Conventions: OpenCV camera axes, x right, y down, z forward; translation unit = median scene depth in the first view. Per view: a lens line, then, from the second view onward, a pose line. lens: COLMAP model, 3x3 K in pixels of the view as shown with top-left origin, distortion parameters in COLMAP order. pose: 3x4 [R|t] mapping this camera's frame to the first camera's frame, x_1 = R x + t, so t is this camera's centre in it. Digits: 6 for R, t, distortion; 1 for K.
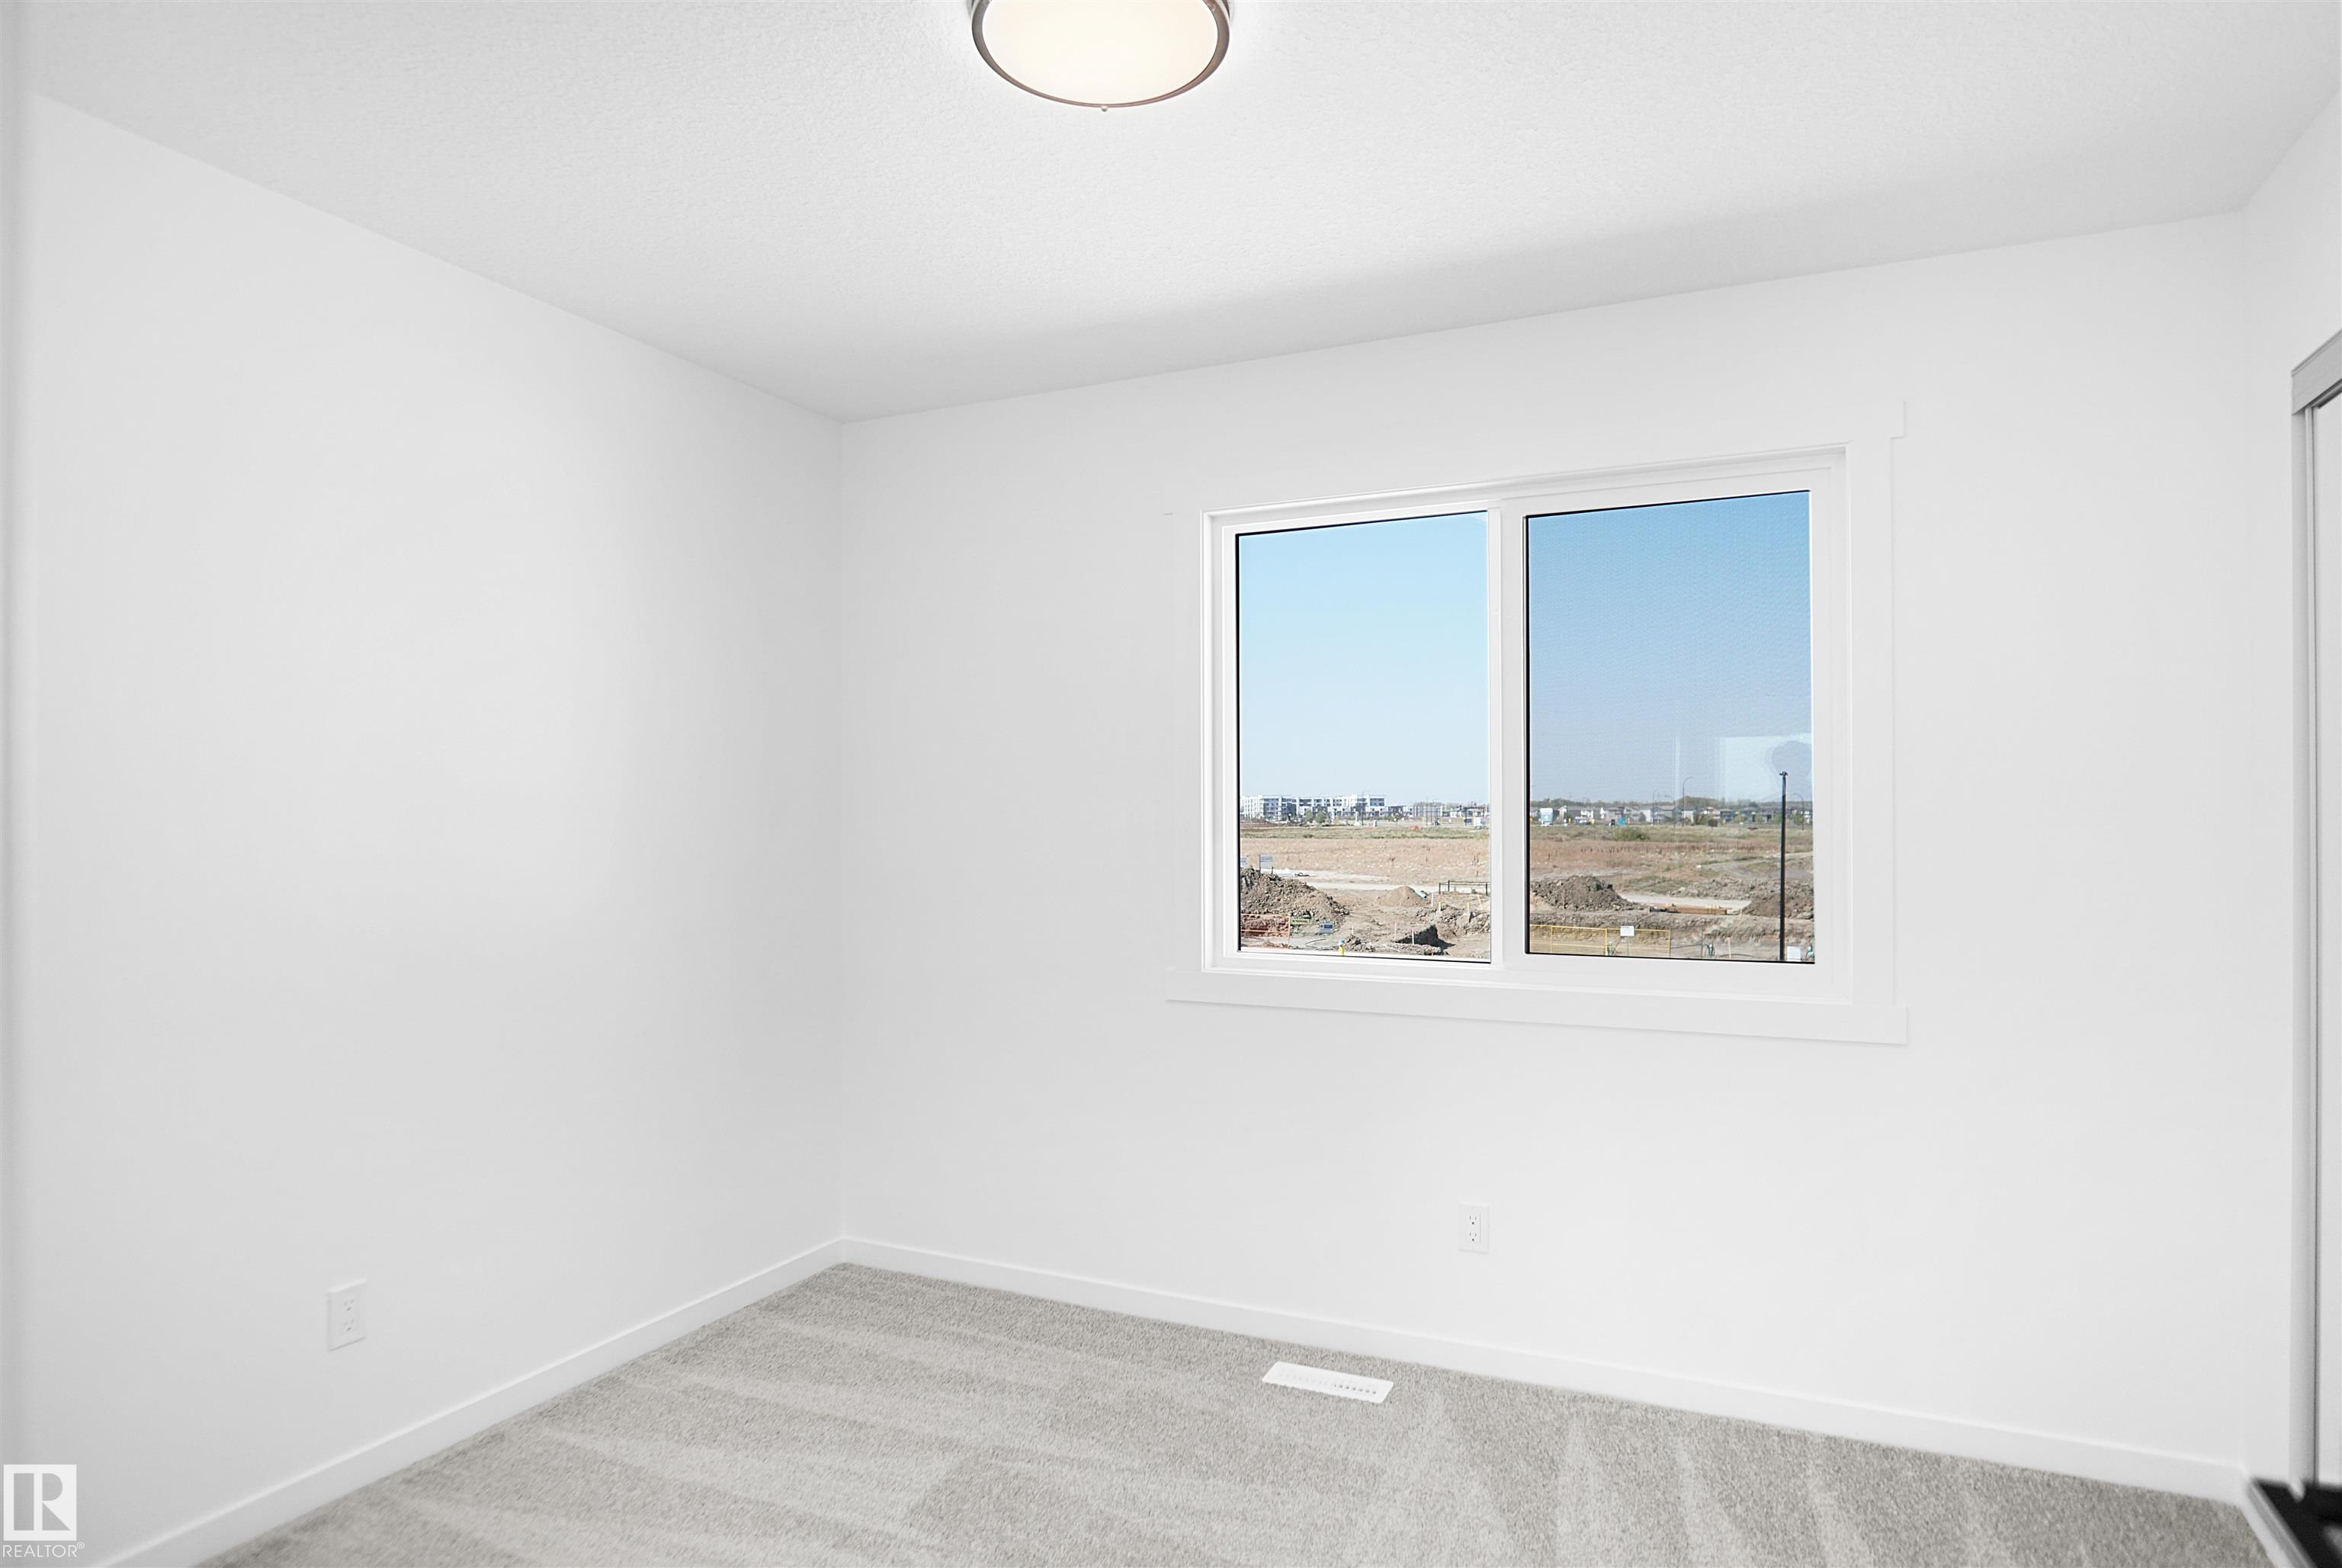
lens RADIAL K [[1270.0, 0, 1201.6], [0, 1270.0, 777.9], [0, 0, 1]] dist [-0.037499, 0.010022]
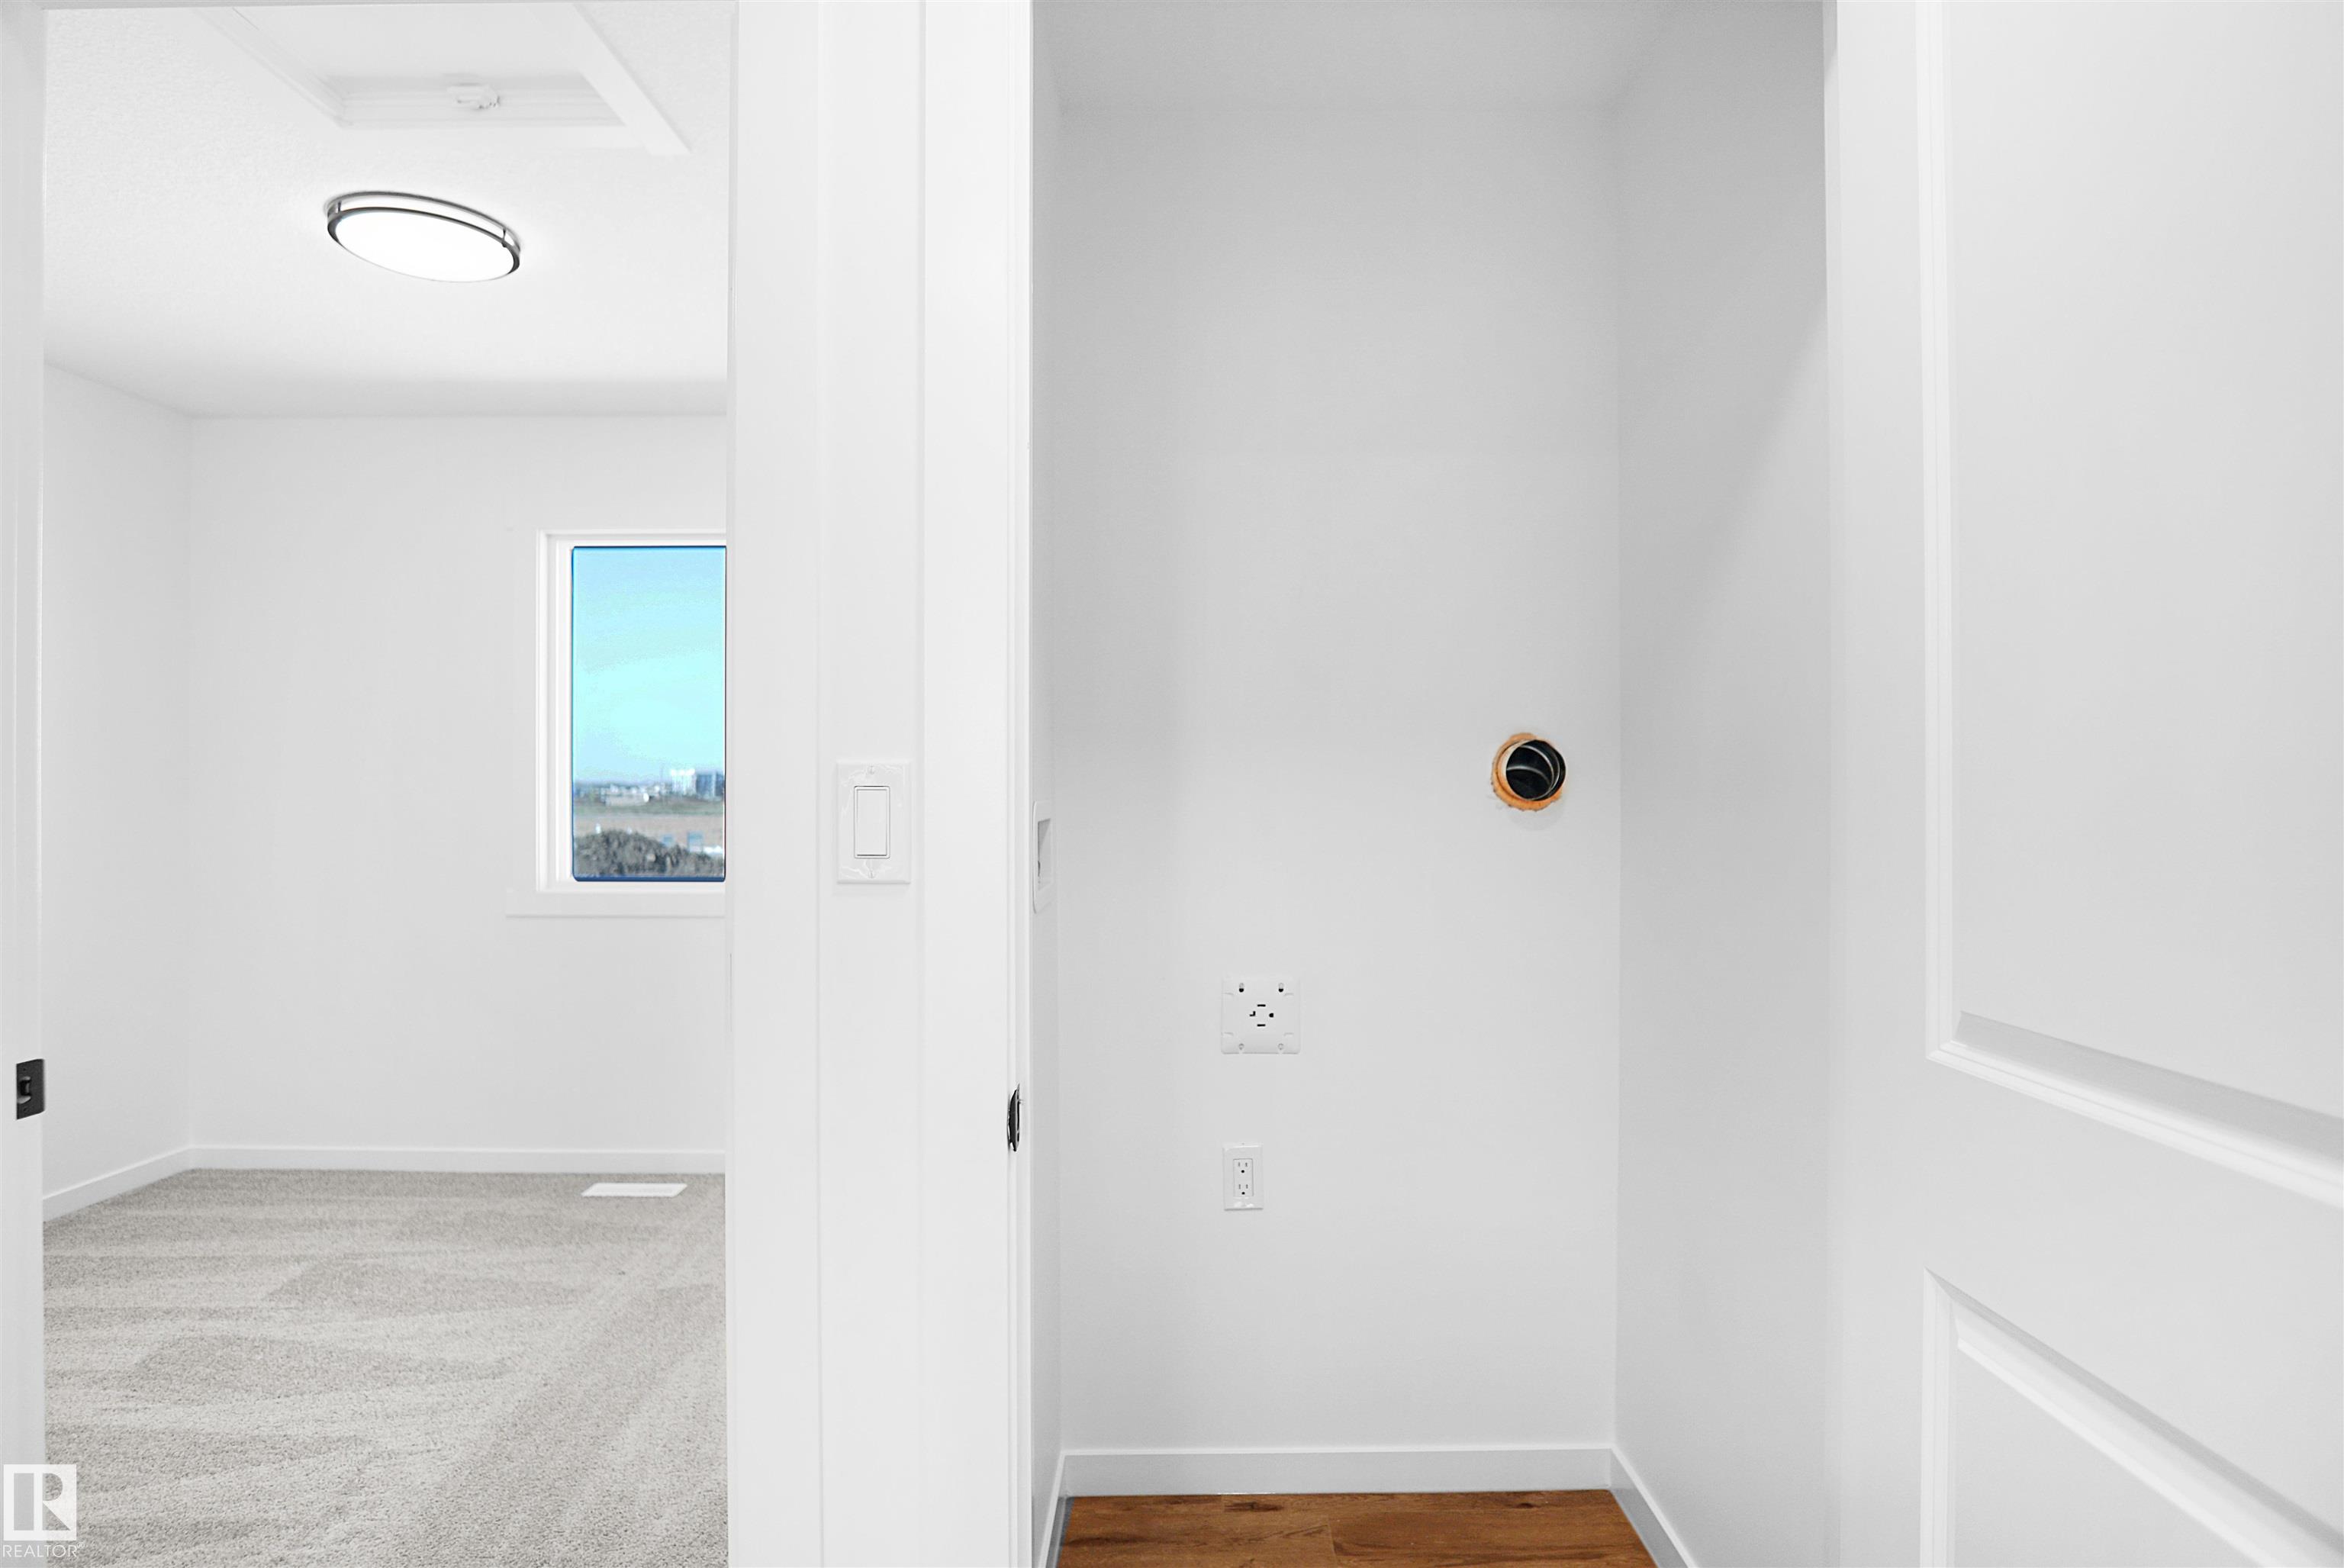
lens RADIAL K [[1271.1, 0, 1202.6], [0, 1271.1, 777.9], [0, 0, 1]] dist [-0.037499, 0.010022]
pose [[0.908916, 0.007475, 0.416913, 0.087753], [-0.015155, 0.999771, 0.015113, 0.009632], [-0.416705, -0.020055, 0.908821, -0.466557]]
